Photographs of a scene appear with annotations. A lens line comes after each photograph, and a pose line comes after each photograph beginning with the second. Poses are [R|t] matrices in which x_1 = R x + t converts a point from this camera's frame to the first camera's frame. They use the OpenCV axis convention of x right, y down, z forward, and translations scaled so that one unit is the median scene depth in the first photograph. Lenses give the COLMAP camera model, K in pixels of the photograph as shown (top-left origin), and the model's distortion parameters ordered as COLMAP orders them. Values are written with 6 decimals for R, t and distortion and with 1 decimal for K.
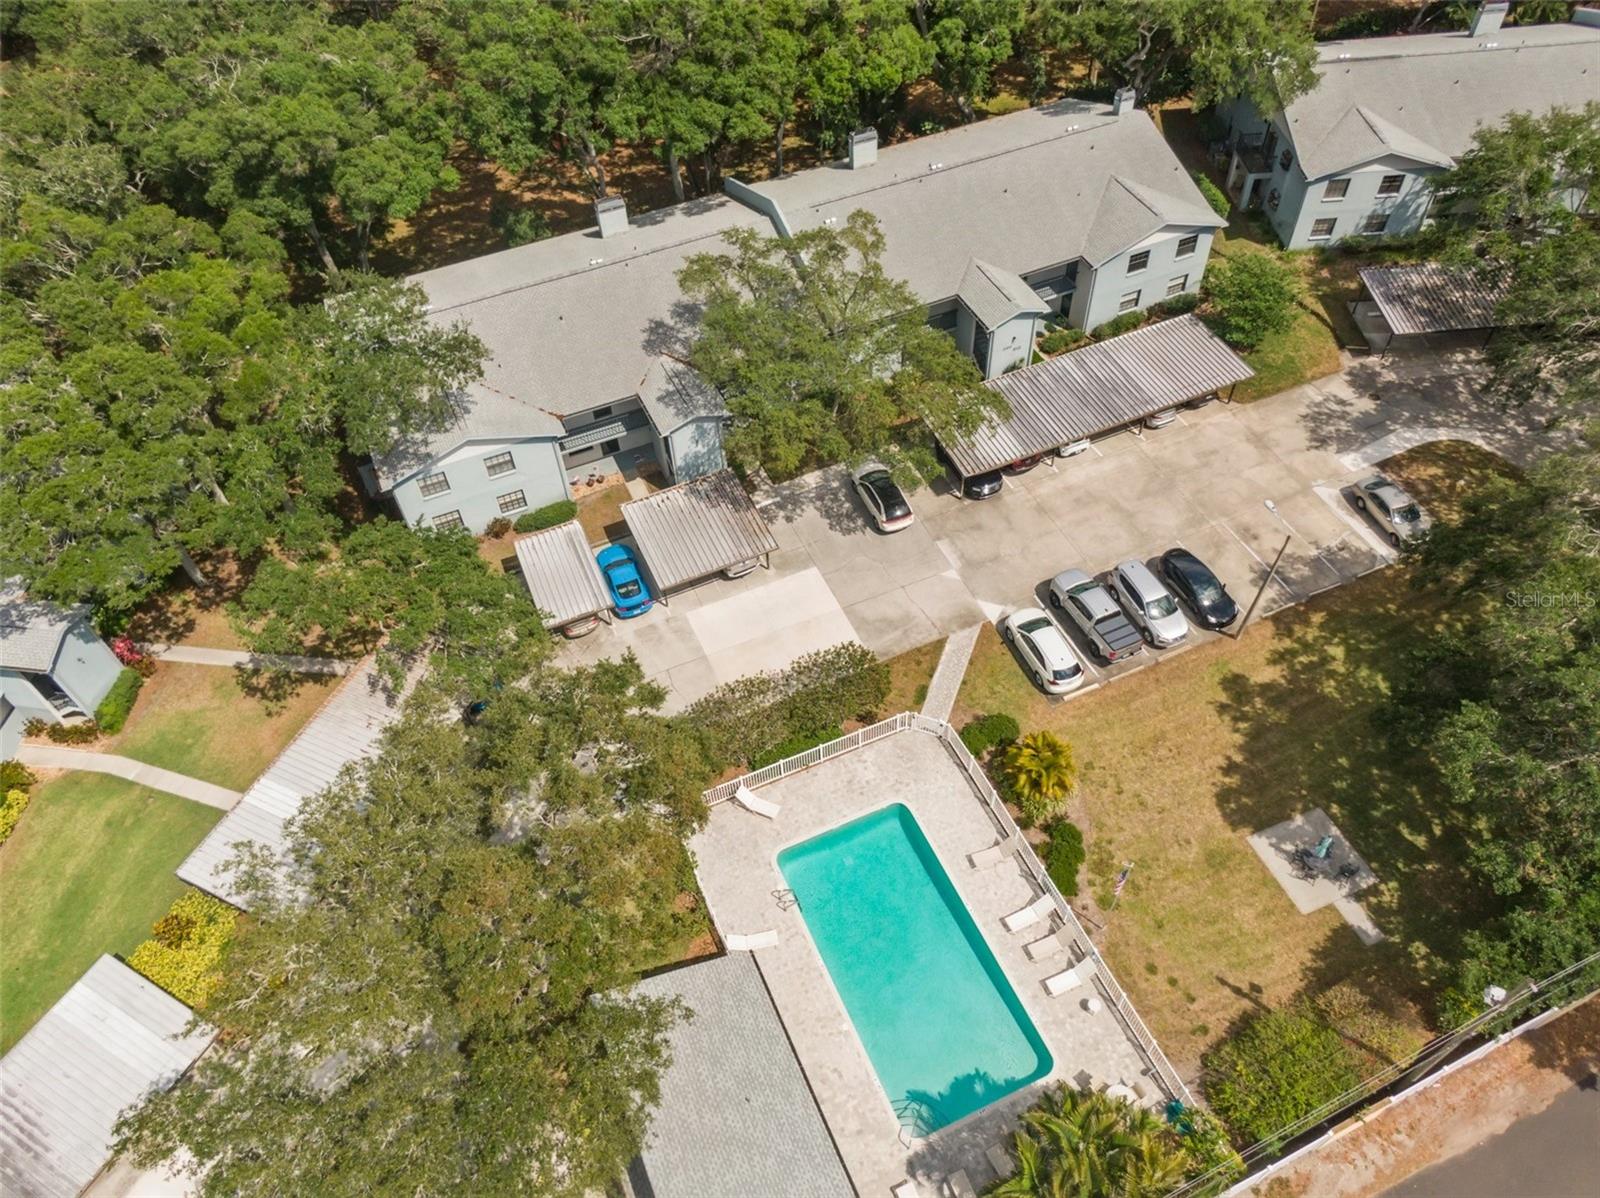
lens RADIAL K [[1130.2, 0, 800.0], [0, 1130.2, 599.0], [0, 0, 1]] dist [0.048329, -0.081016]
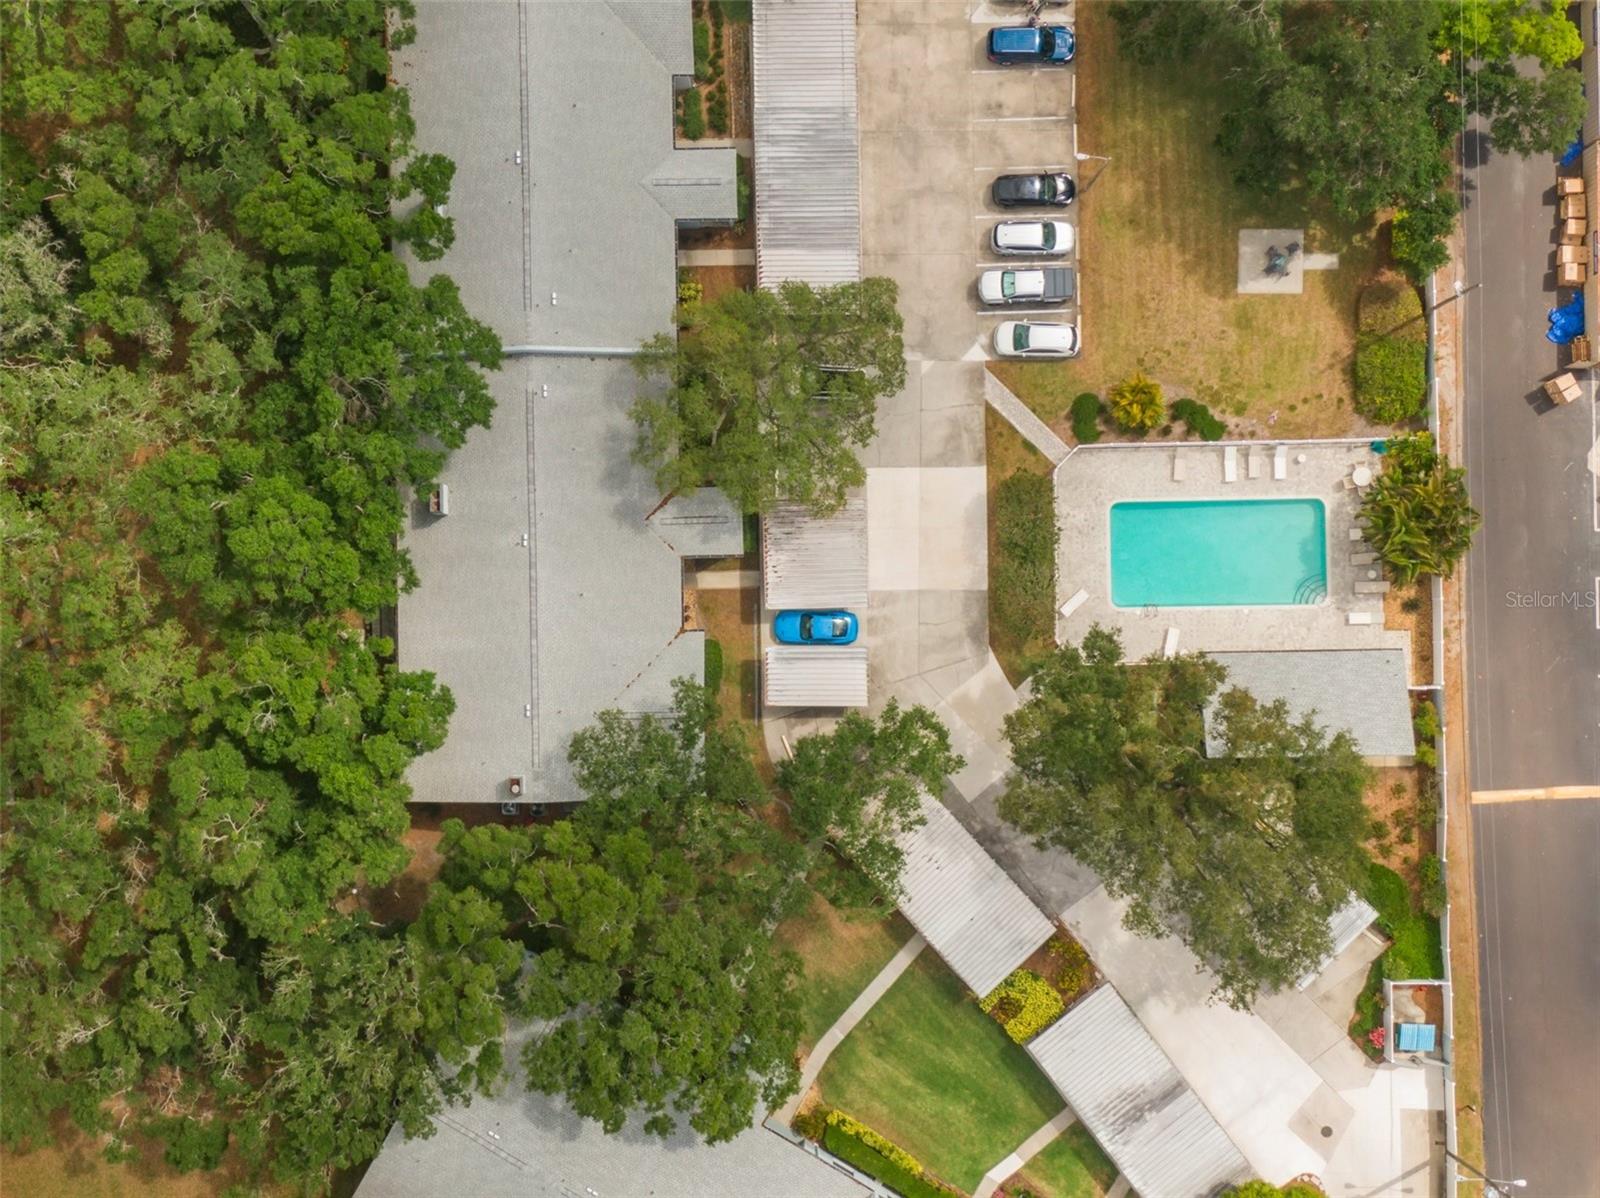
lens RADIAL K [[2155.5, 0, 800.0], [0, 2155.5, 599.0], [0, 0, 1]] dist [0.086385, -0.201106]
pose [[0.396542, -0.917670, 0.025223, -0.195652], [0.720398, 0.328093, 0.611050, -1.413965], [-0.569017, -0.224137, 0.791190, -0.737428]]
